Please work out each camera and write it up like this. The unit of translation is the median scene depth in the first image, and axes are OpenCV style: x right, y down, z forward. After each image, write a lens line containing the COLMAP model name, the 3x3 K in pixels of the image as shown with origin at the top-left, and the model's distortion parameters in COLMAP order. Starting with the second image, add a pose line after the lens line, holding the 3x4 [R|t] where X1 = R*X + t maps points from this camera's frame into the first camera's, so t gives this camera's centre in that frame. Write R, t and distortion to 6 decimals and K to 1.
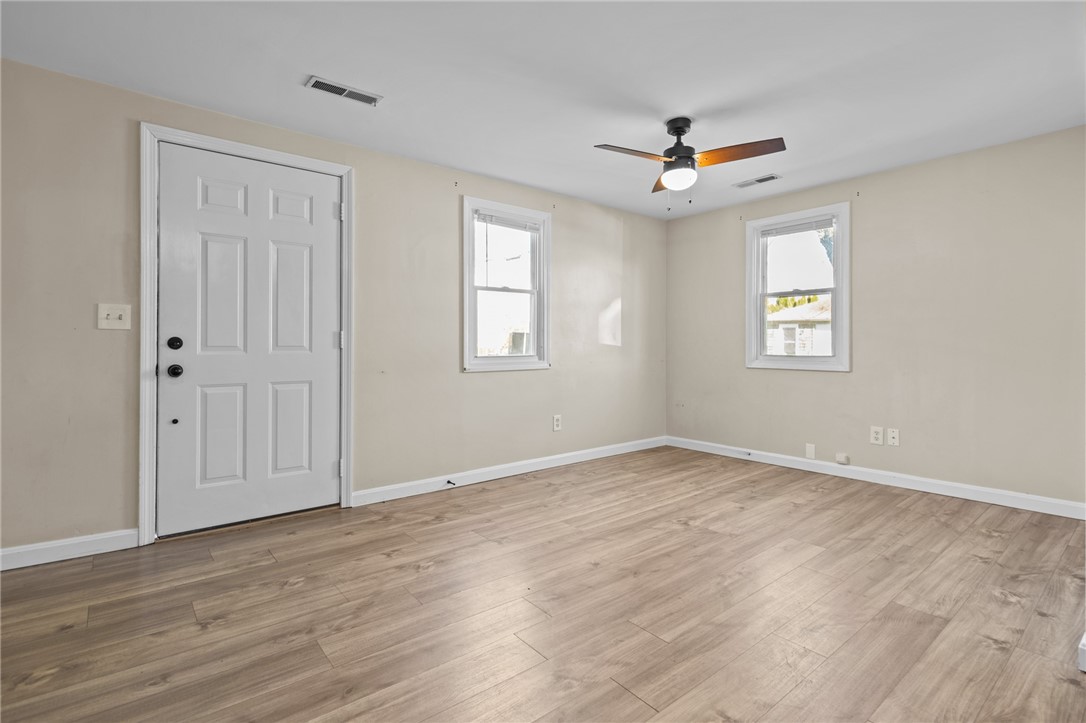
lens RADIAL K [[511.2, 0, 542.4], [0, 511.2, 339.4], [0, 0, 1]] dist [0.002890, 0.000018]
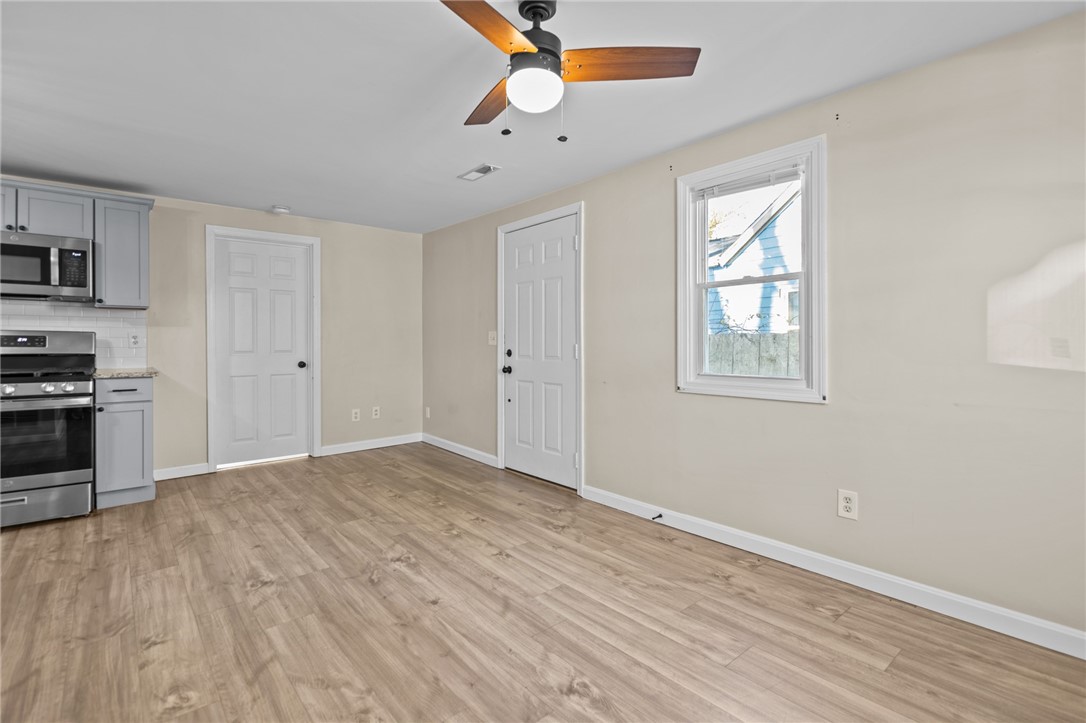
lens RADIAL K [[507.8, 0, 544.9], [0, 507.8, 348.6], [0, 0, 1]] dist [0.001243, -0.000717]
pose [[0.030483, 0.006117, -0.999517, 0.848269], [0.004789, 0.999969, 0.006266, -0.015297], [0.999524, -0.004977, 0.030453, 0.979802]]
